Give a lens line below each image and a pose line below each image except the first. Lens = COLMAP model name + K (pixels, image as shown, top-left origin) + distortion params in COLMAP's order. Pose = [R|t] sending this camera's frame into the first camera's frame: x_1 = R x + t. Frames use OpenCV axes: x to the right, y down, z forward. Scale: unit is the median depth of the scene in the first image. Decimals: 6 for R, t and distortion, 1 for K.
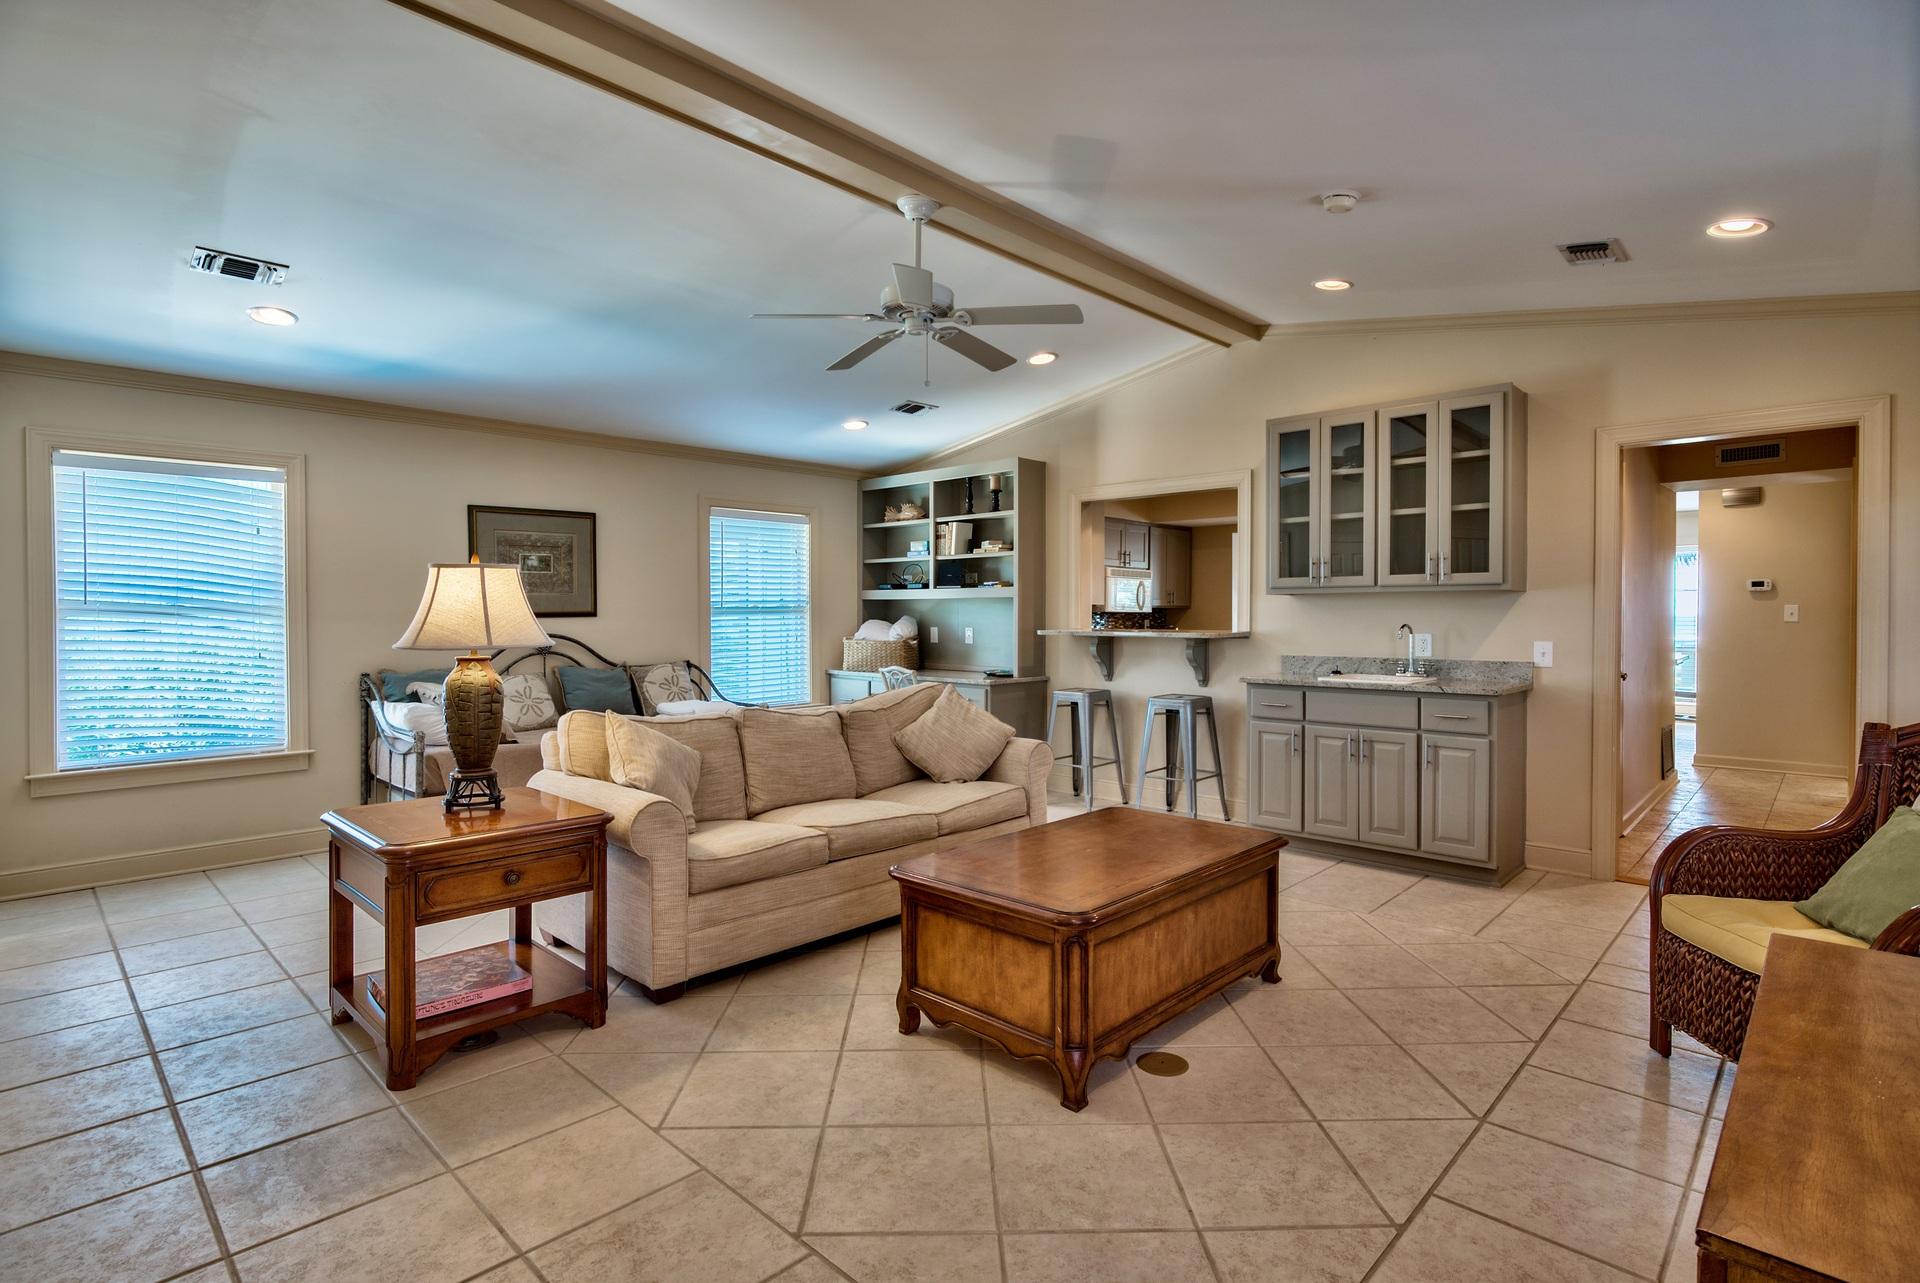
lens RADIAL K [[922.3, 0, 963.5], [0, 922.3, 634.5], [0, 0, 1]] dist [-0.002984, -0.002452]
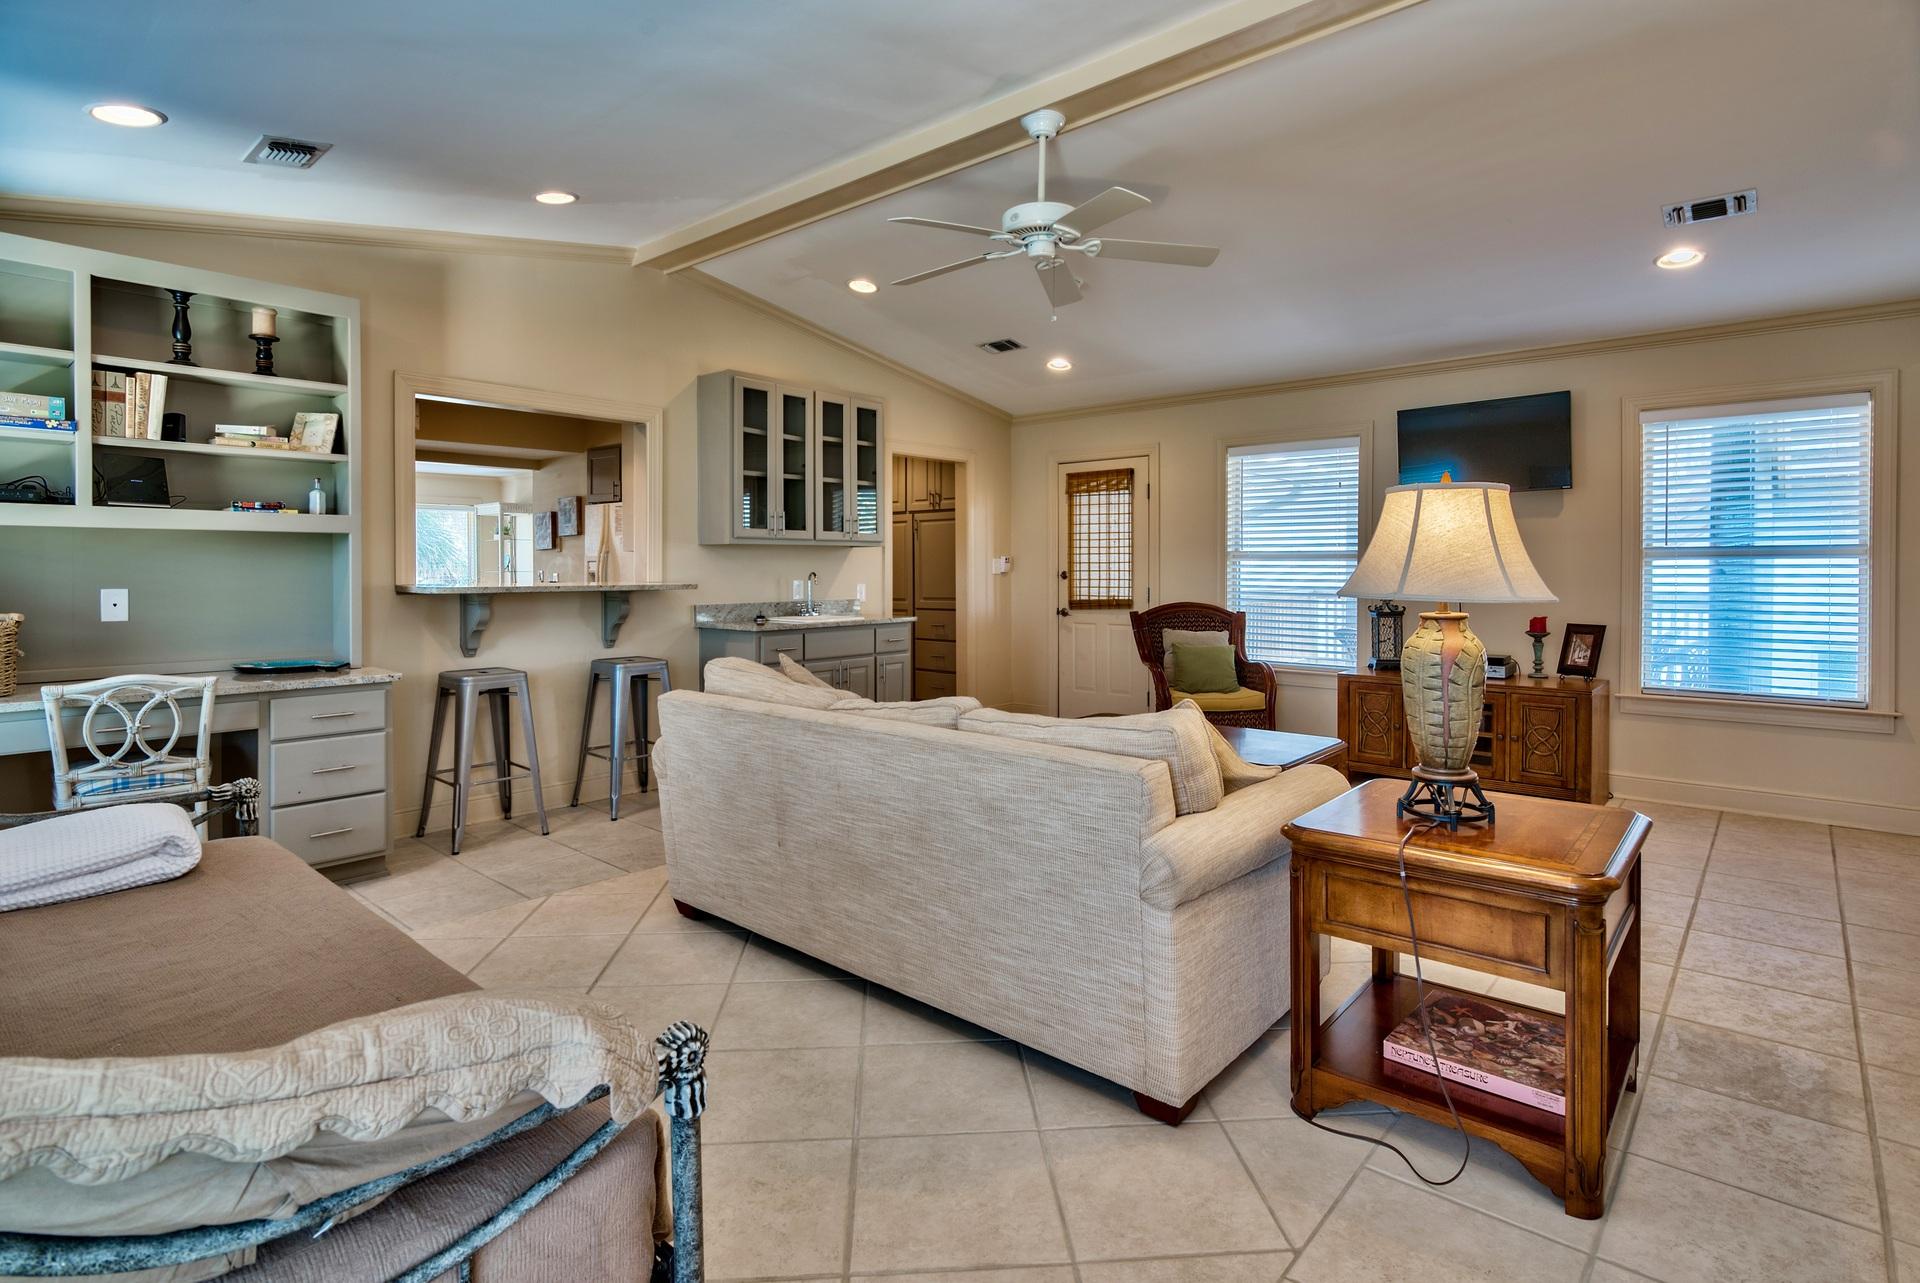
lens RADIAL K [[922.3, 0, 1008.8], [0, 922.3, 563.9], [0, 0, 1]] dist [-0.002984, -0.002452]
pose [[-0.050293, 0.005477, 0.998720, -0.563238], [0.025822, 0.999658, -0.004182, -0.007860], [-0.998401, 0.025579, -0.050417, 0.622942]]
